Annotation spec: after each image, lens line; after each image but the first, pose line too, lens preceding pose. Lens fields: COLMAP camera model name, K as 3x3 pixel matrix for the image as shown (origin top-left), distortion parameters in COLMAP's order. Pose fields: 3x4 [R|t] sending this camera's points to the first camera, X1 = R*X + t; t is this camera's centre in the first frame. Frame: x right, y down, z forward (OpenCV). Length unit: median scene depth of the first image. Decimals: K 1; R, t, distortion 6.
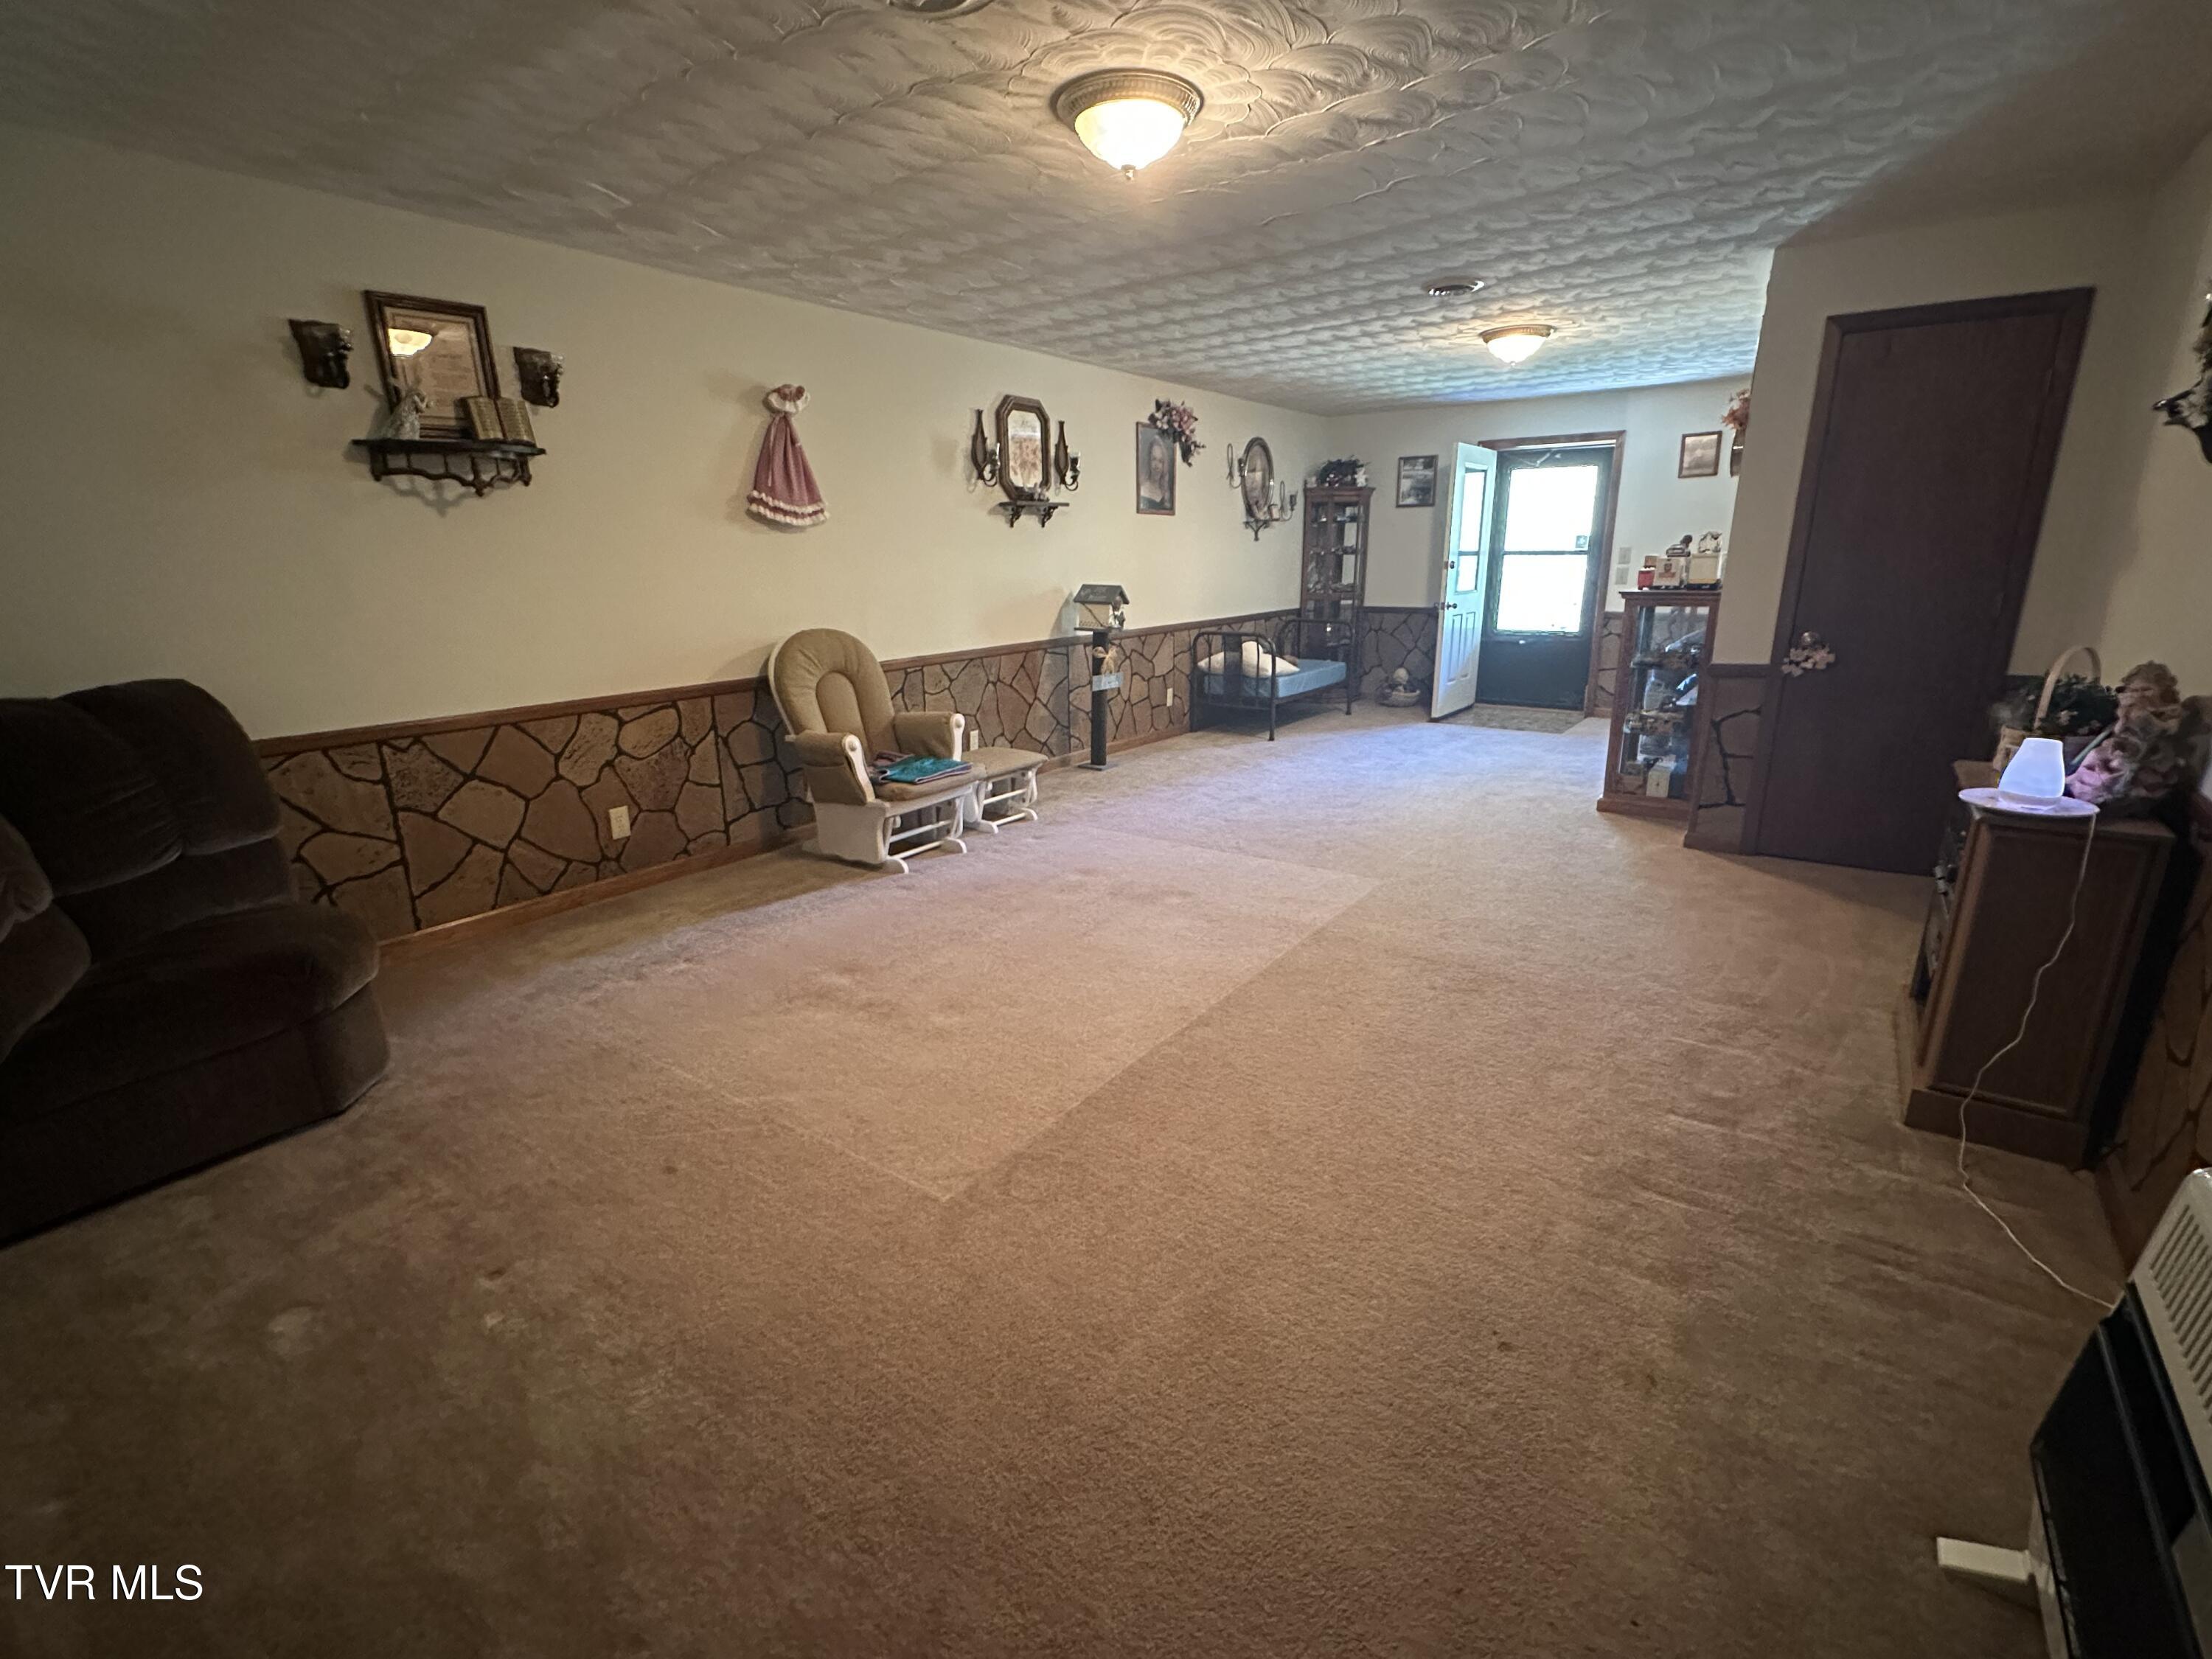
lens RADIAL K [[979.2, 0, 1105.8], [0, 979.2, 829.8], [0, 0, 1]] dist [-0.001878, -0.000296]
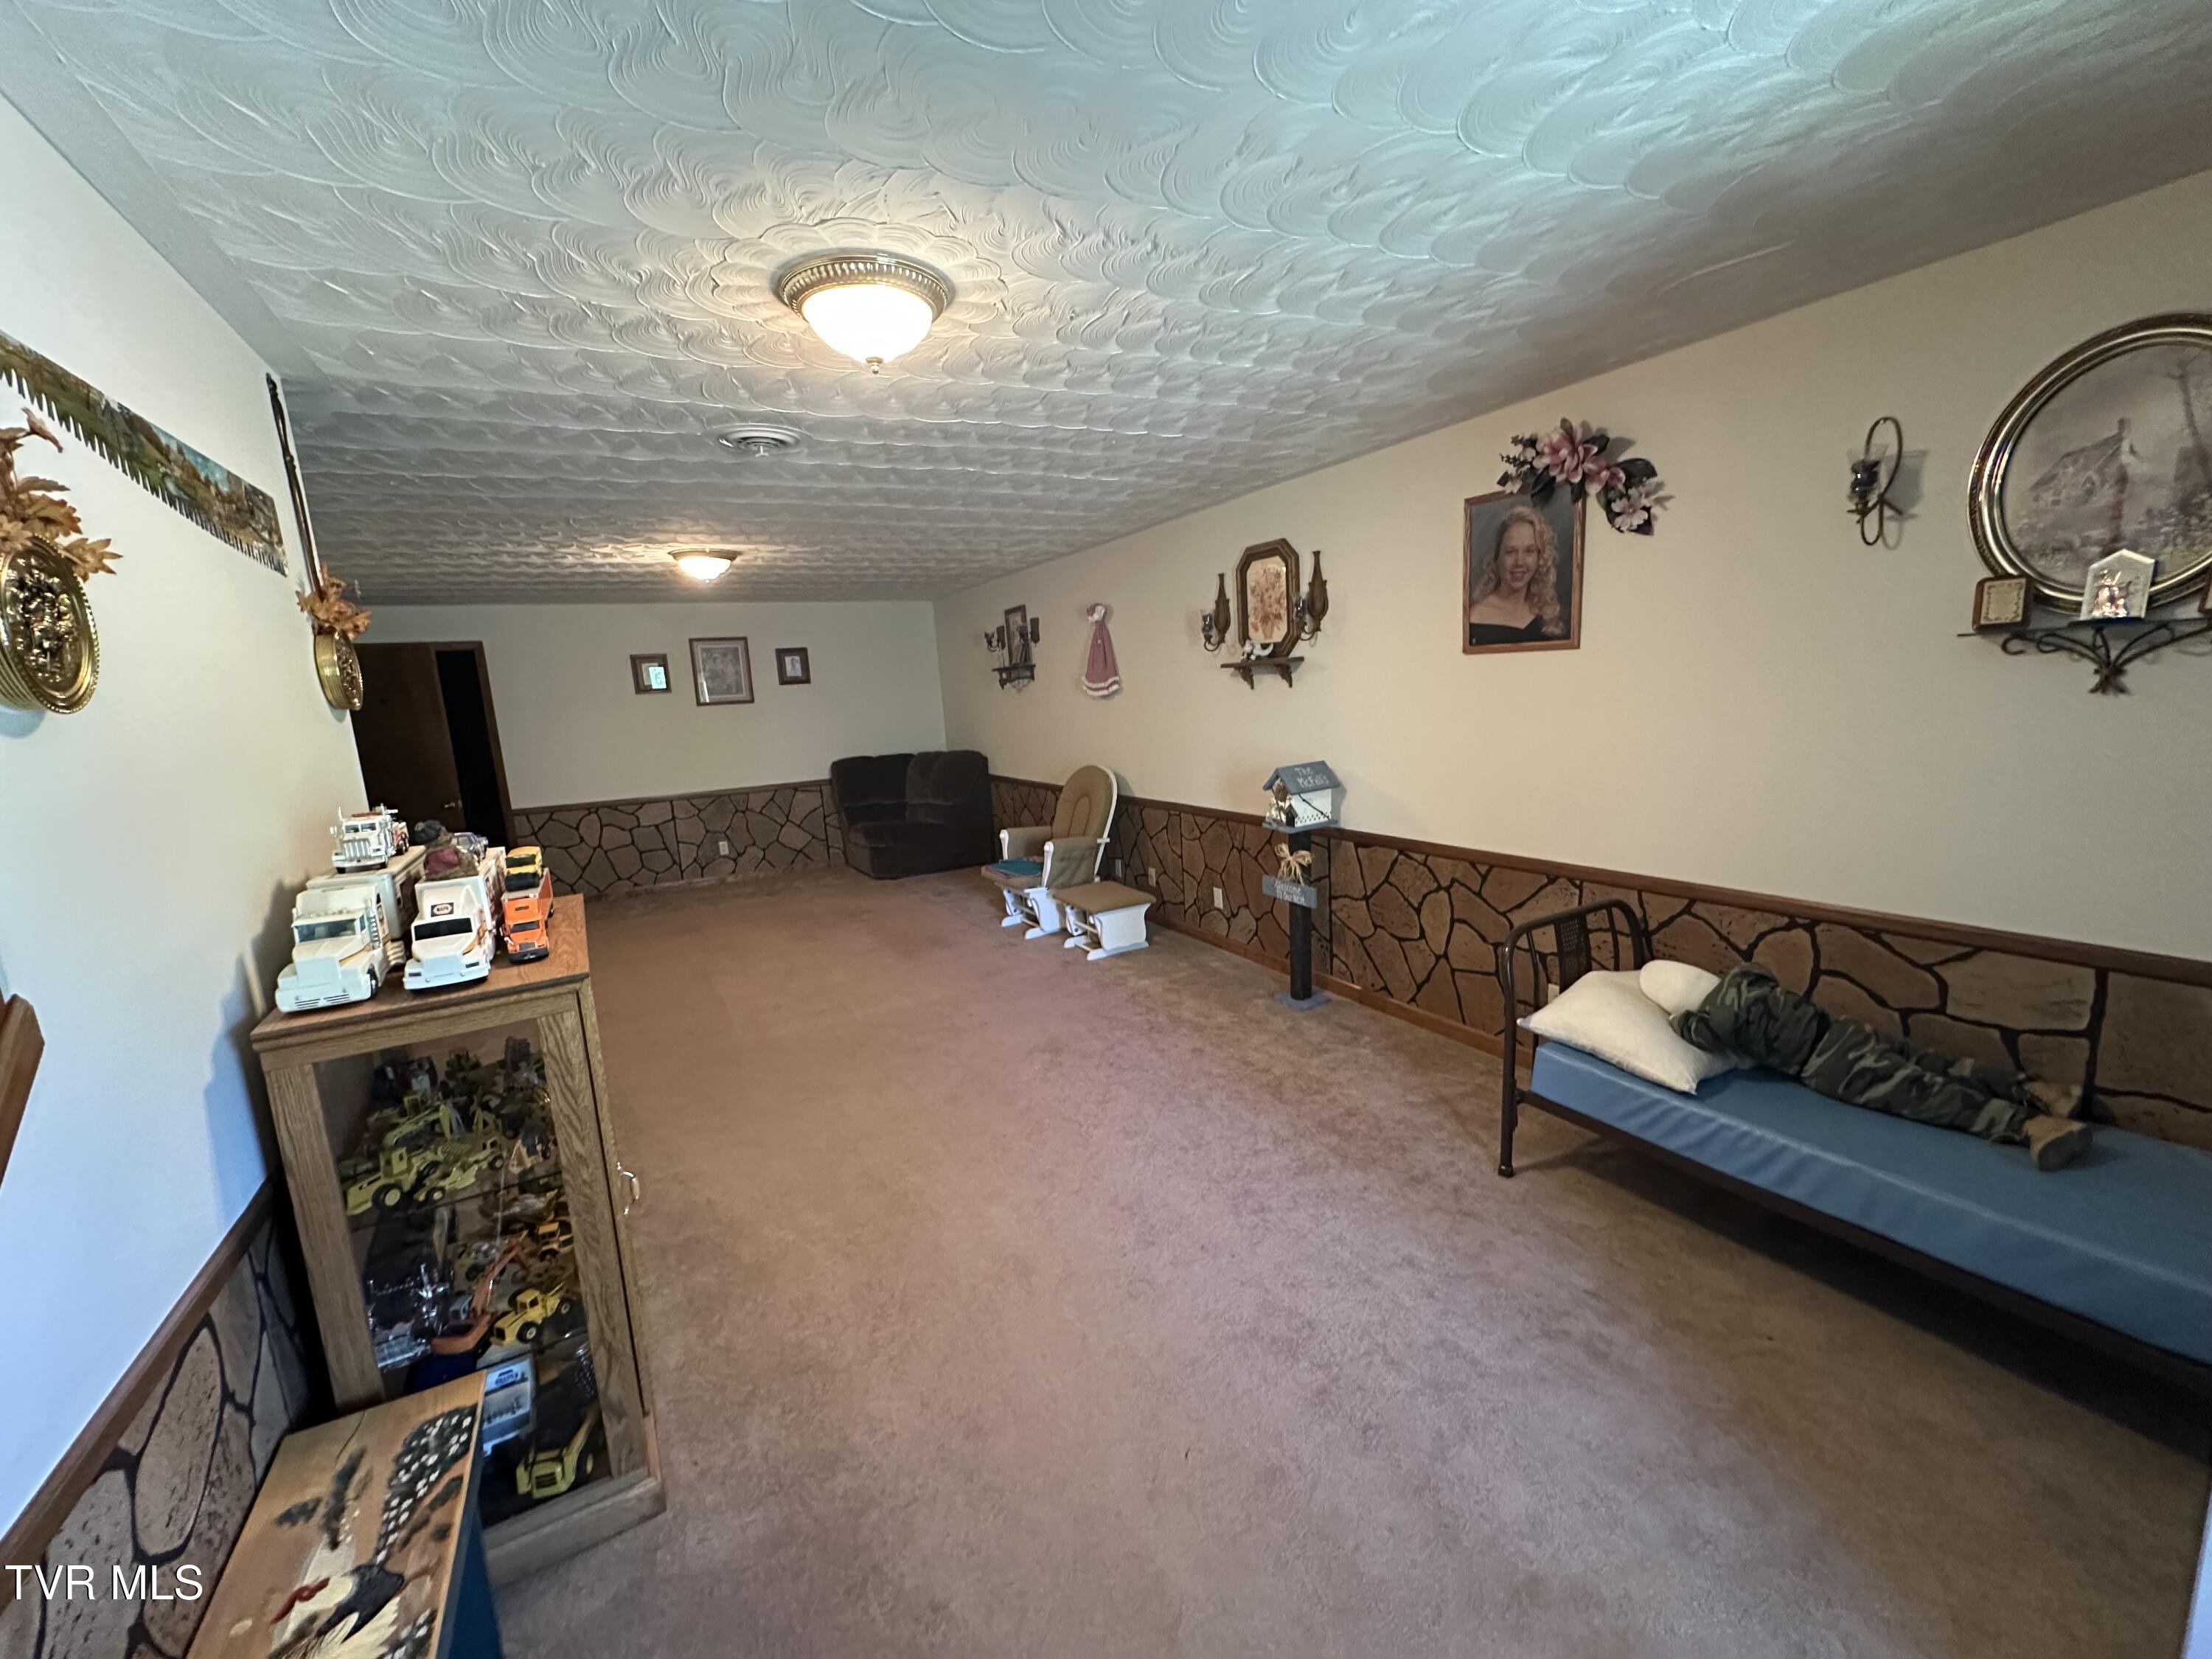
lens RADIAL K [[890.3, 0, 1105.2], [0, 890.3, 830.8], [0, 0, 1]] dist [0.001410, 0.000276]
pose [[-0.409973, 0.190758, -0.891927, 0.661565], [-0.184472, 0.940335, 0.285903, -0.367867], [0.893248, 0.281748, -0.350322, 1.119283]]
